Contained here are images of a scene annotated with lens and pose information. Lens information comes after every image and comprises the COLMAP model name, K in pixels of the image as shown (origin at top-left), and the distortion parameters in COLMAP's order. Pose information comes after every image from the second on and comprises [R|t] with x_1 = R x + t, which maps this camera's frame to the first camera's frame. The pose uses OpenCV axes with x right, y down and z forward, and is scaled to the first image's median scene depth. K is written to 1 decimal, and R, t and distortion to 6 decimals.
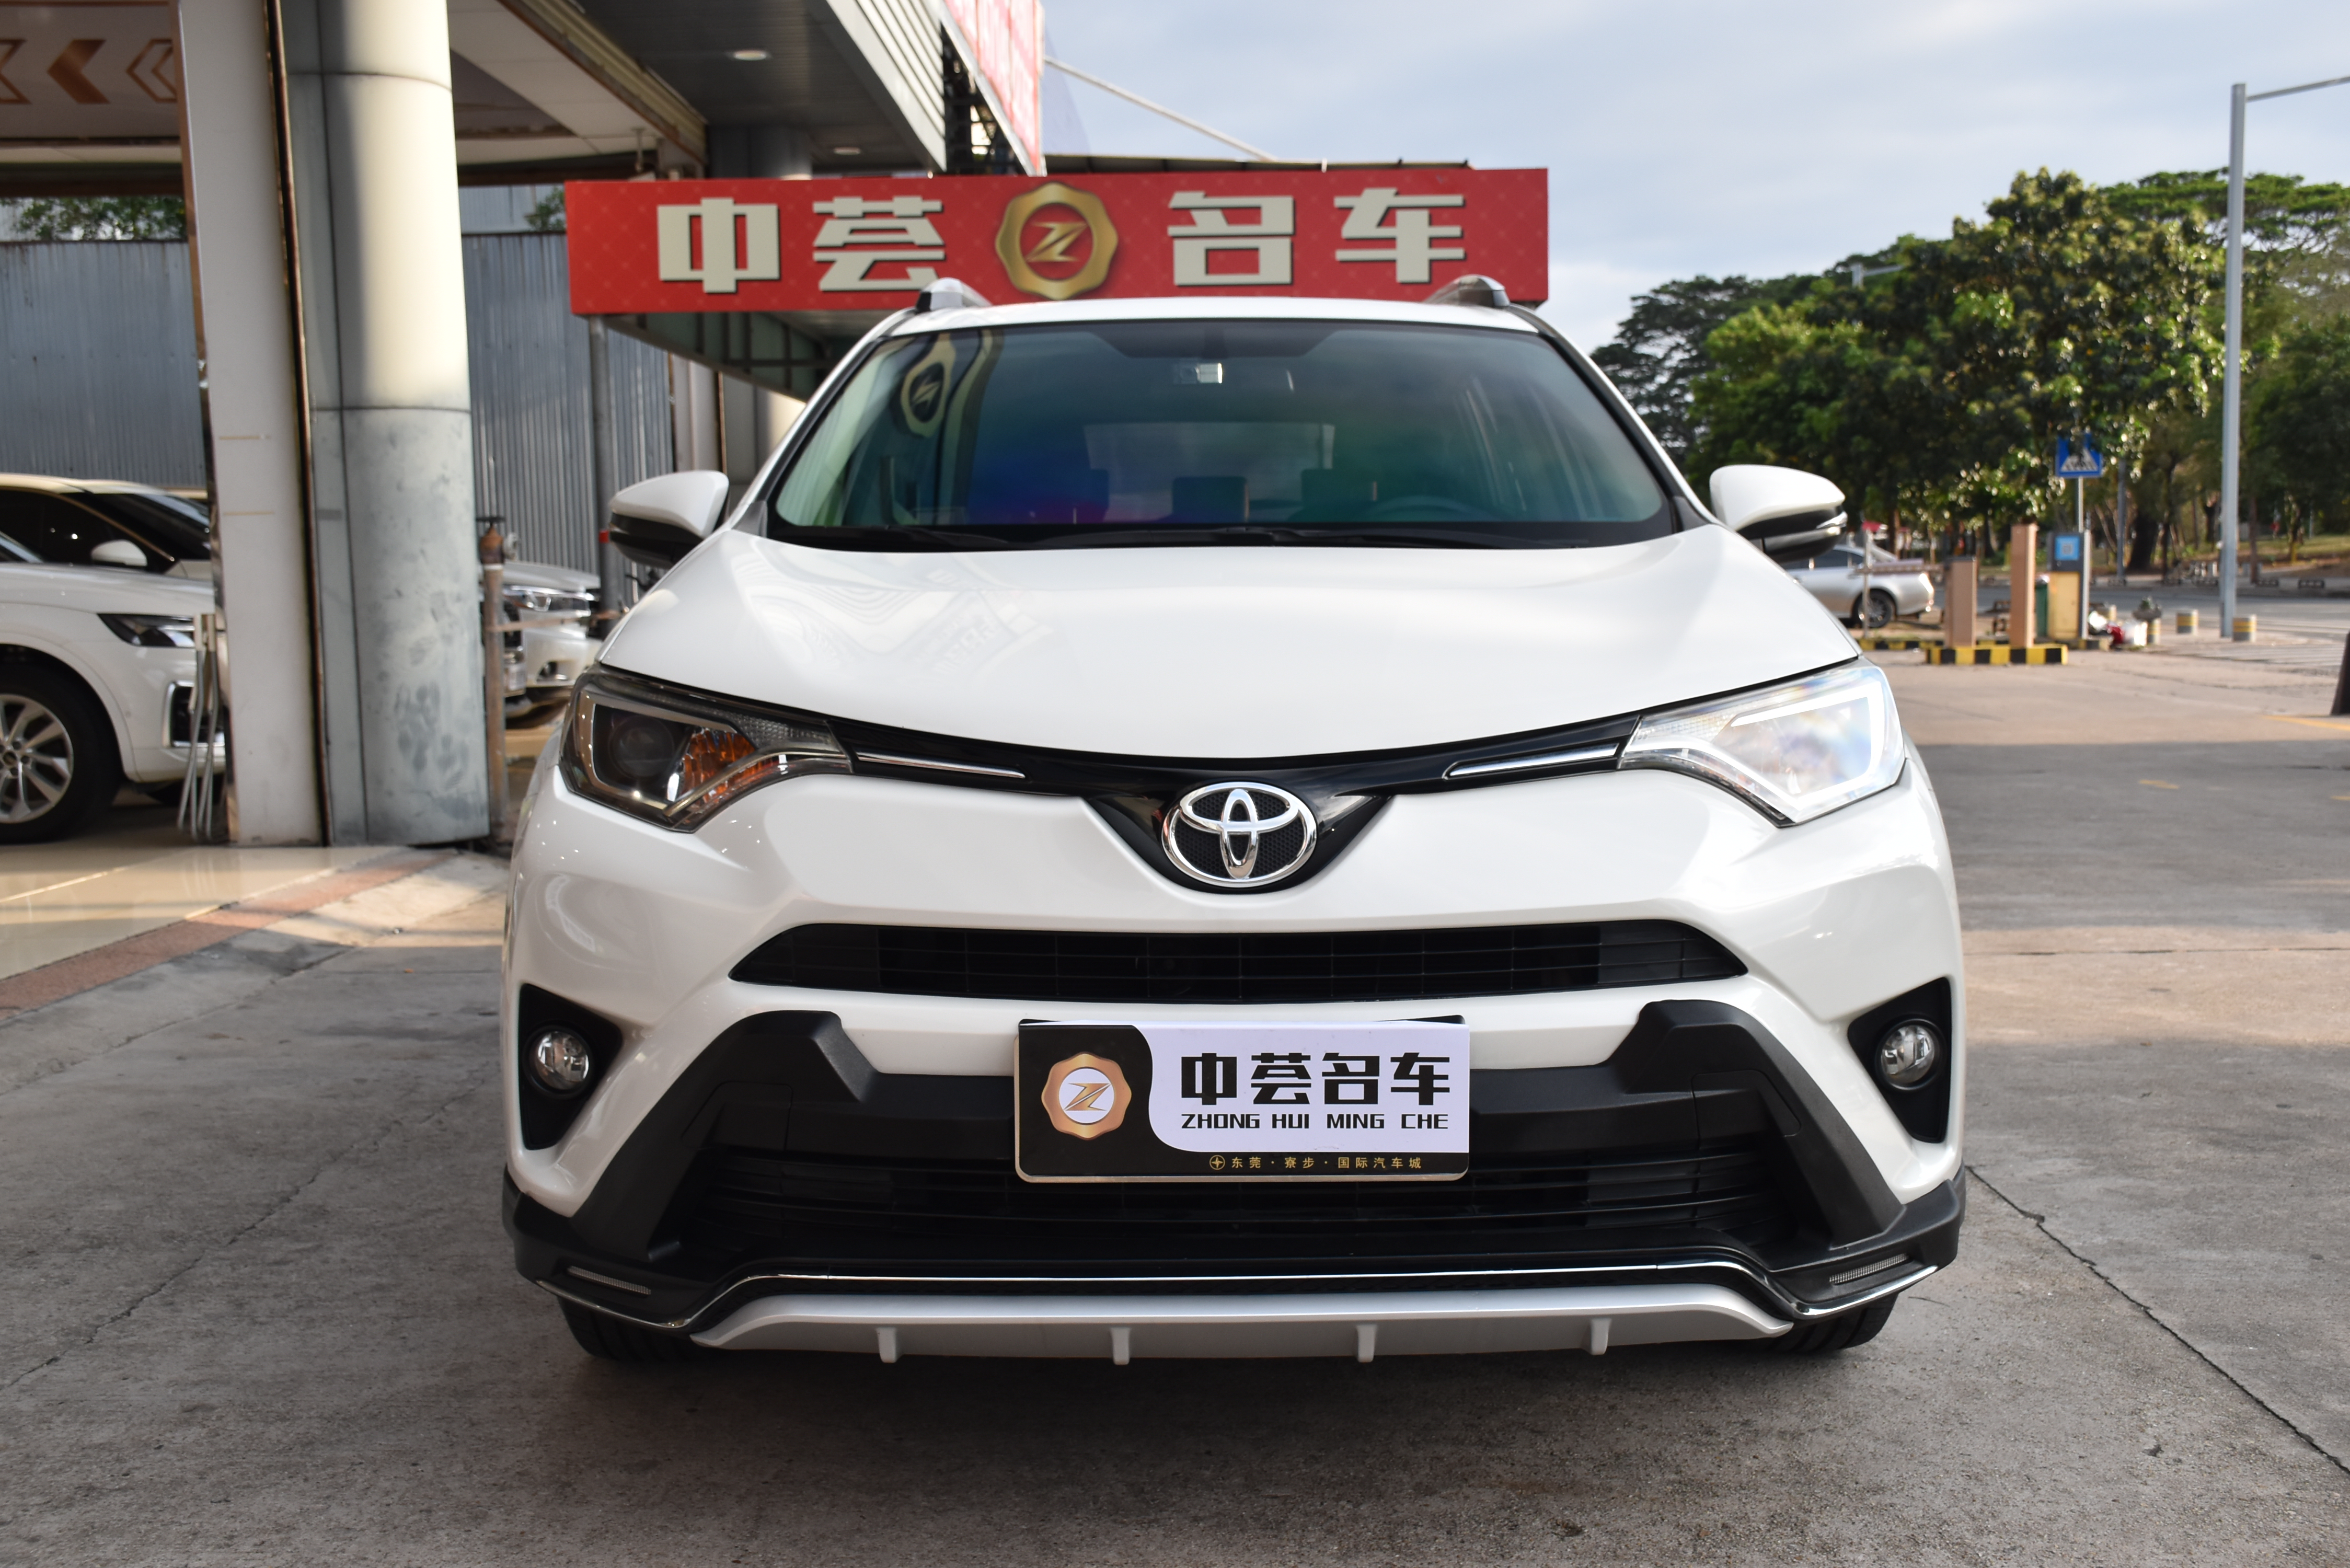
lens RADIAL K [[2350.0, 0, 1180.9], [0, 2350.0, 775.5], [0, 0, 1]] dist [-0.058113, 0.223364]
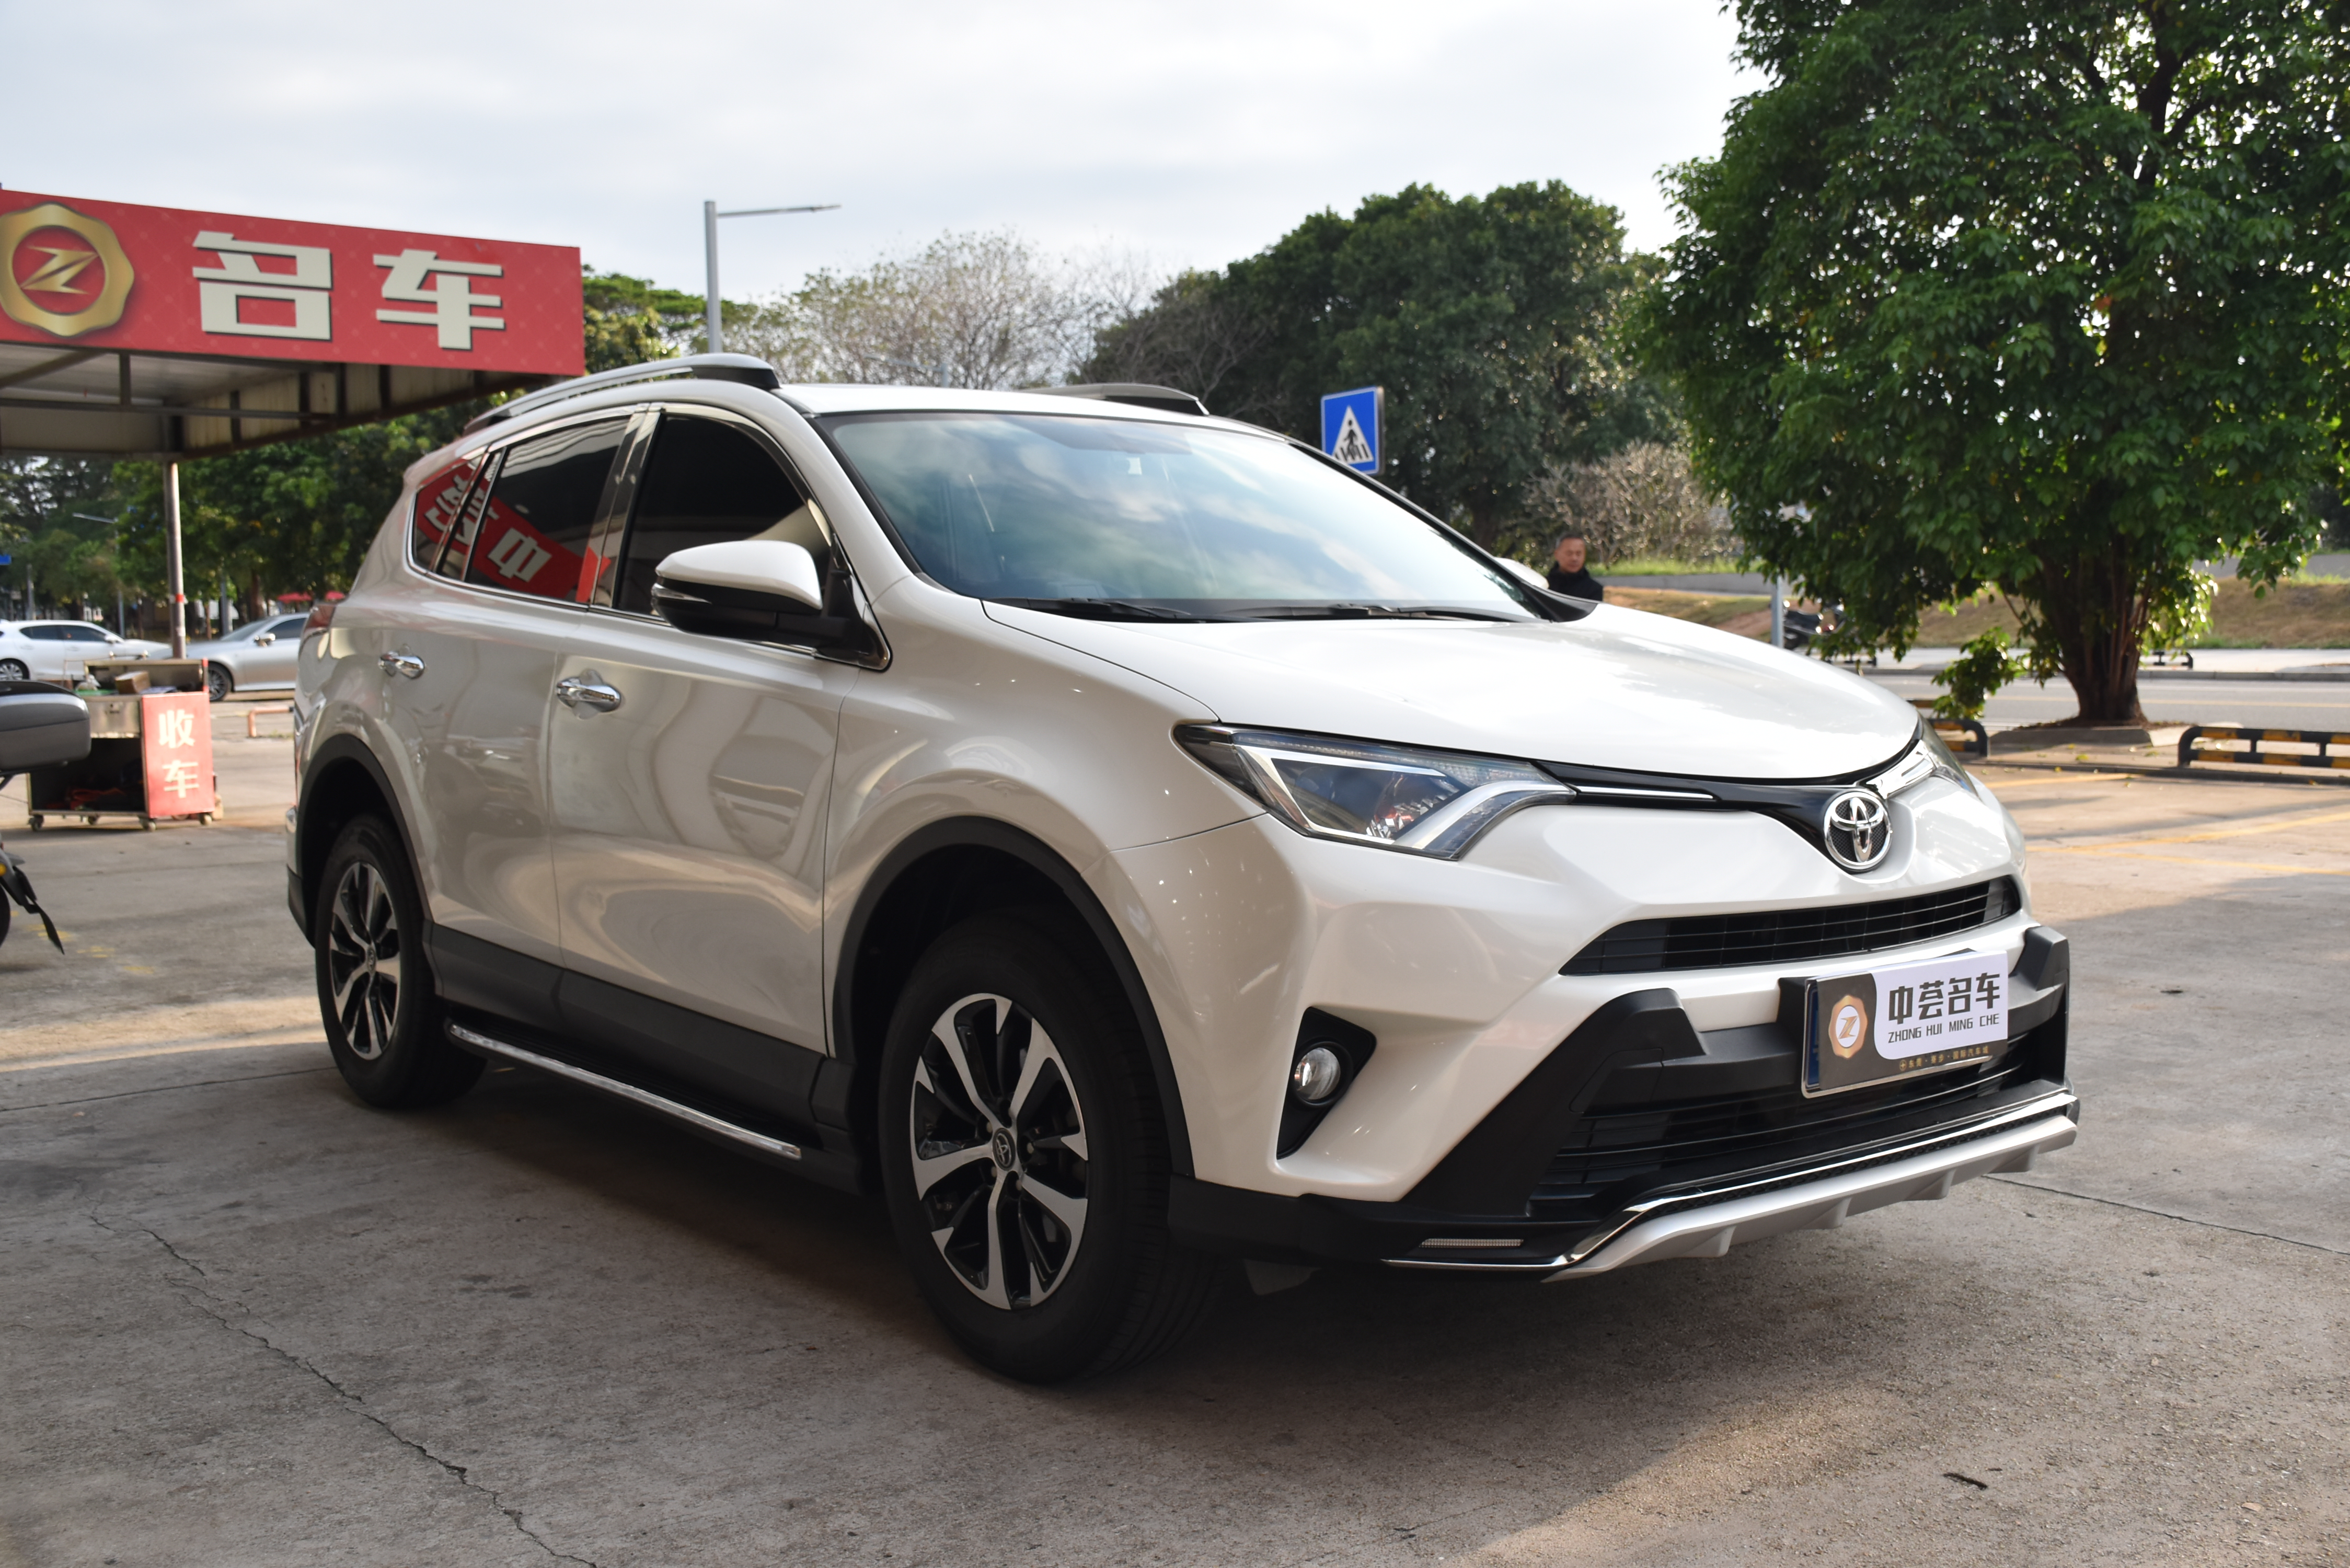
lens RADIAL K [[2351.8, 0, 1177.1], [0, 2351.8, 780.0], [0, 0, 1]] dist [-0.059261, 0.233366]
pose [[0.779780, -0.038255, 0.624883, -0.362715], [0.055026, 0.998456, -0.007540, -0.005131], [-0.623630, 0.040264, 0.780682, 0.055207]]
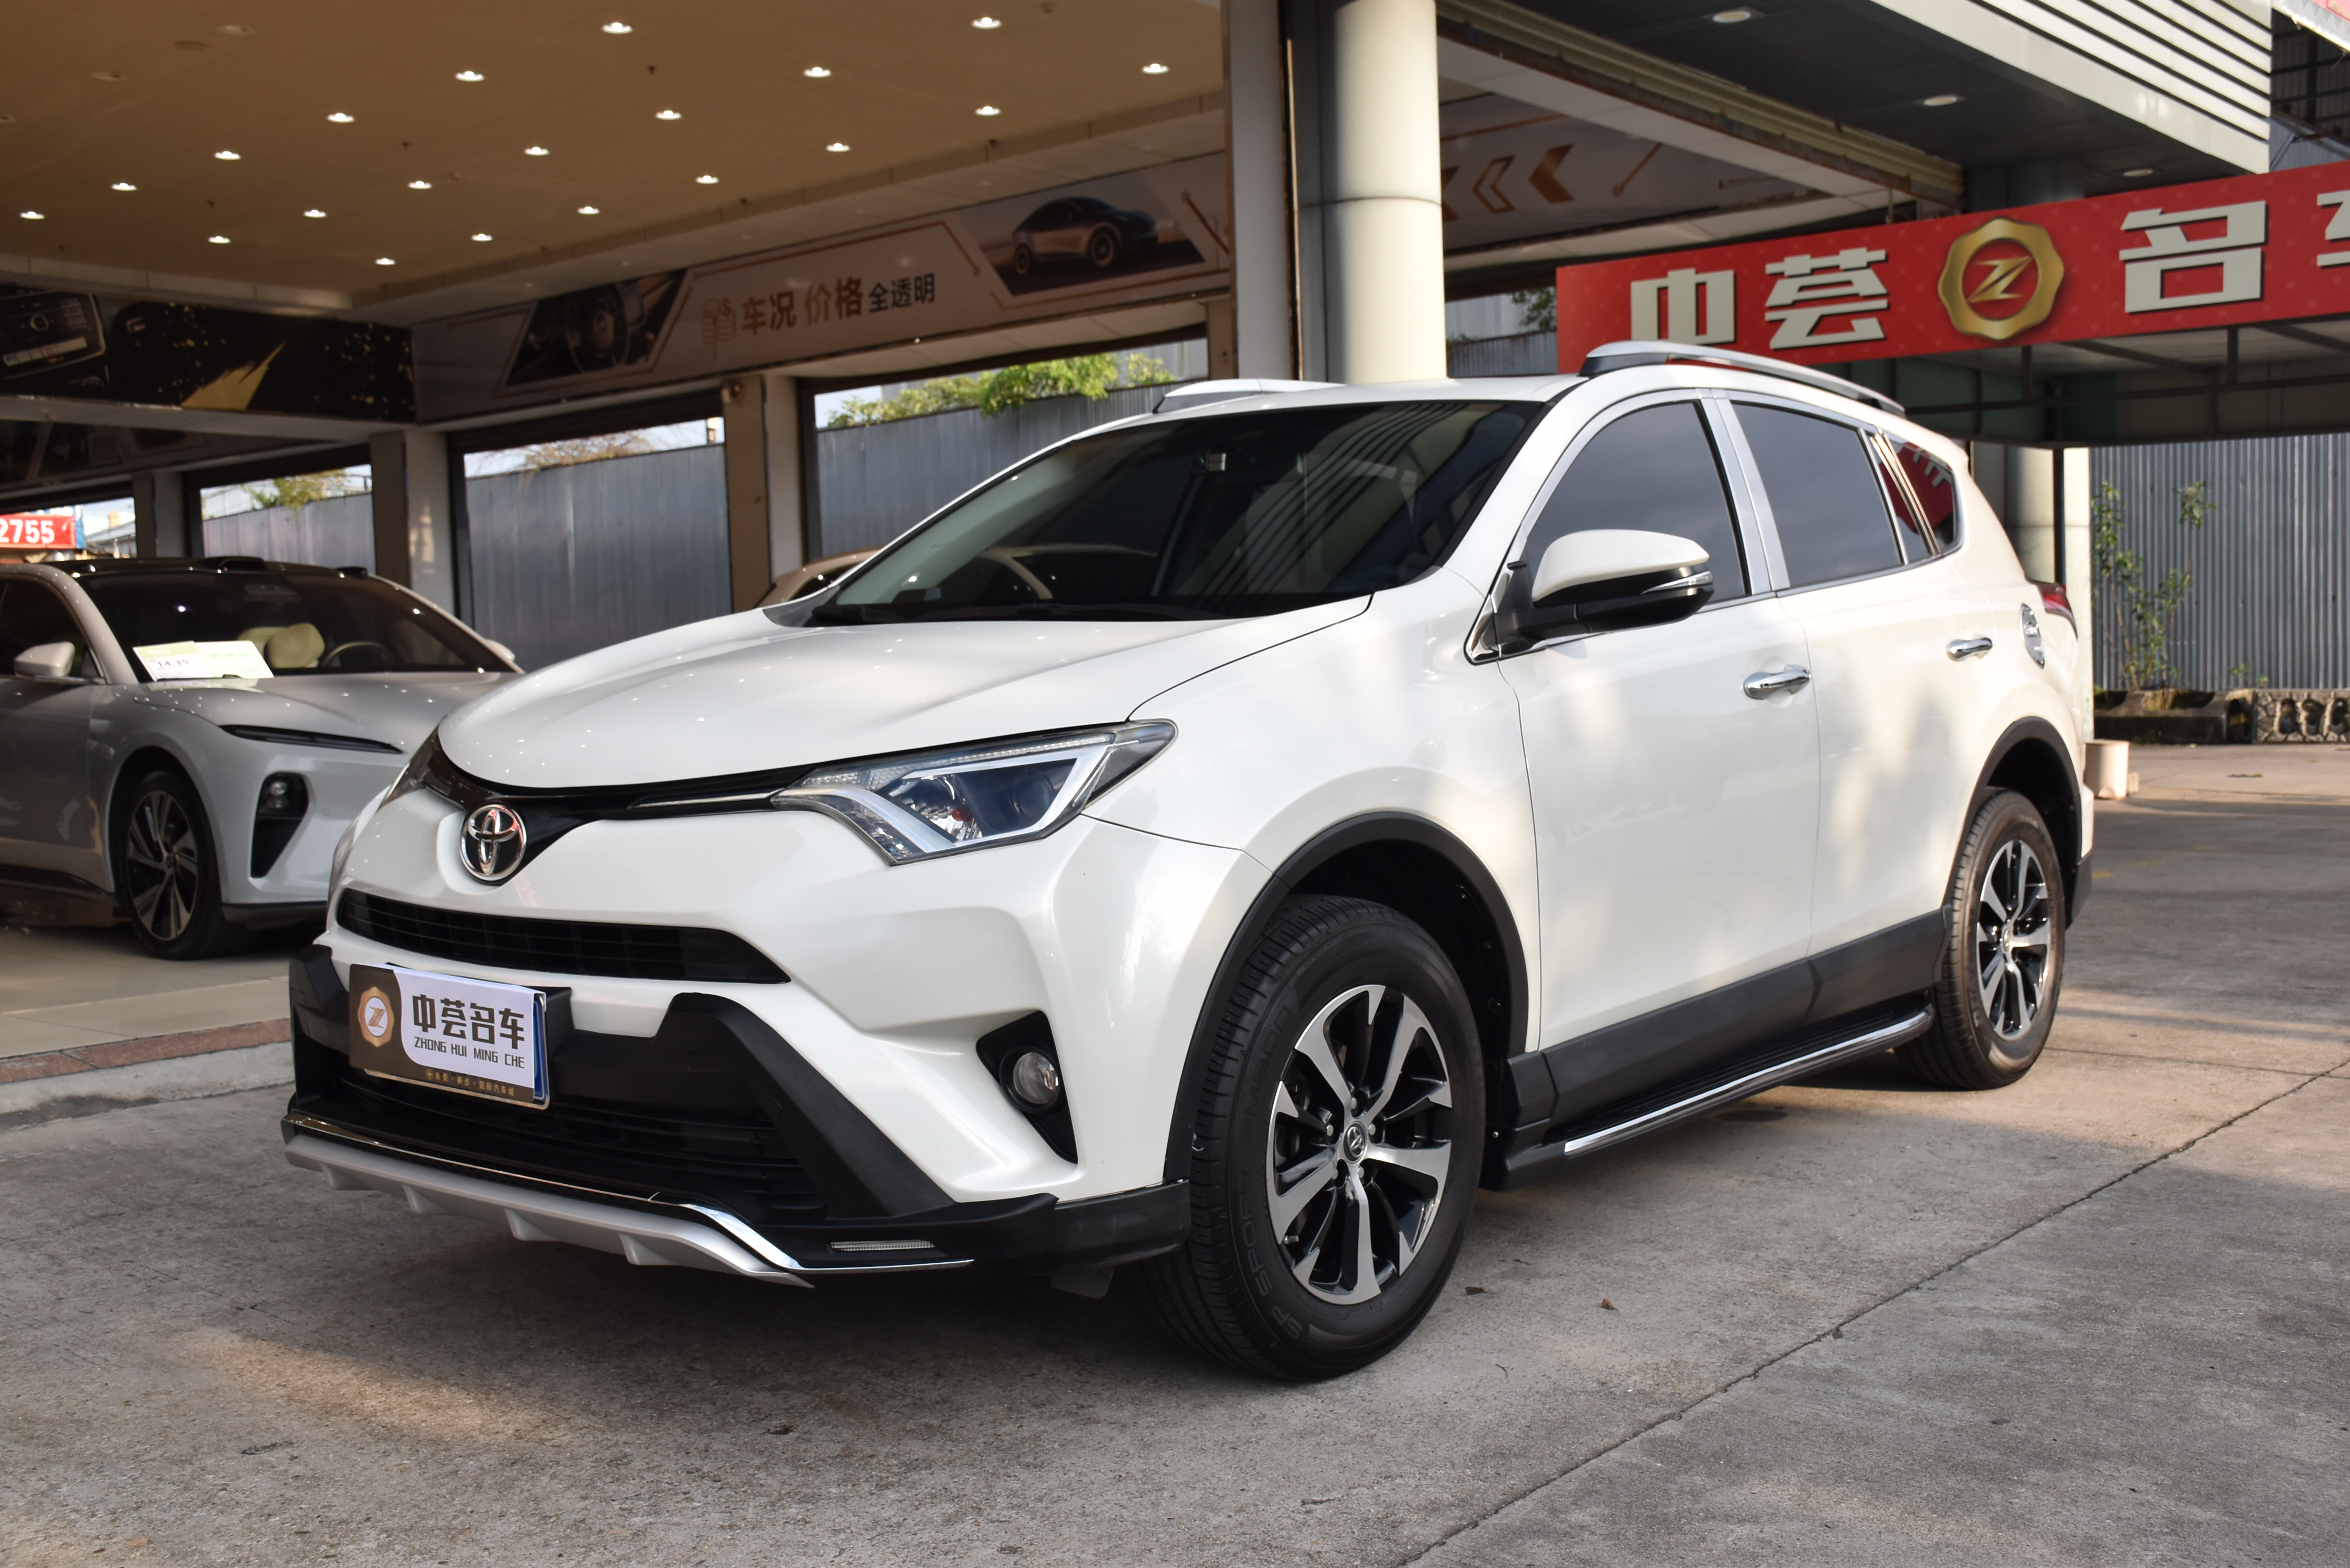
lens RADIAL K [[2350.0, 0, 1180.9], [0, 2350.0, 775.5], [0, 0, 1]] dist [-0.058113, 0.223364]
pose [[0.773209, 0.034535, -0.633211, 0.380745], [-0.045531, 0.998962, -0.001115, -0.009664], [0.632515, 0.029693, 0.773979, 0.061376]]
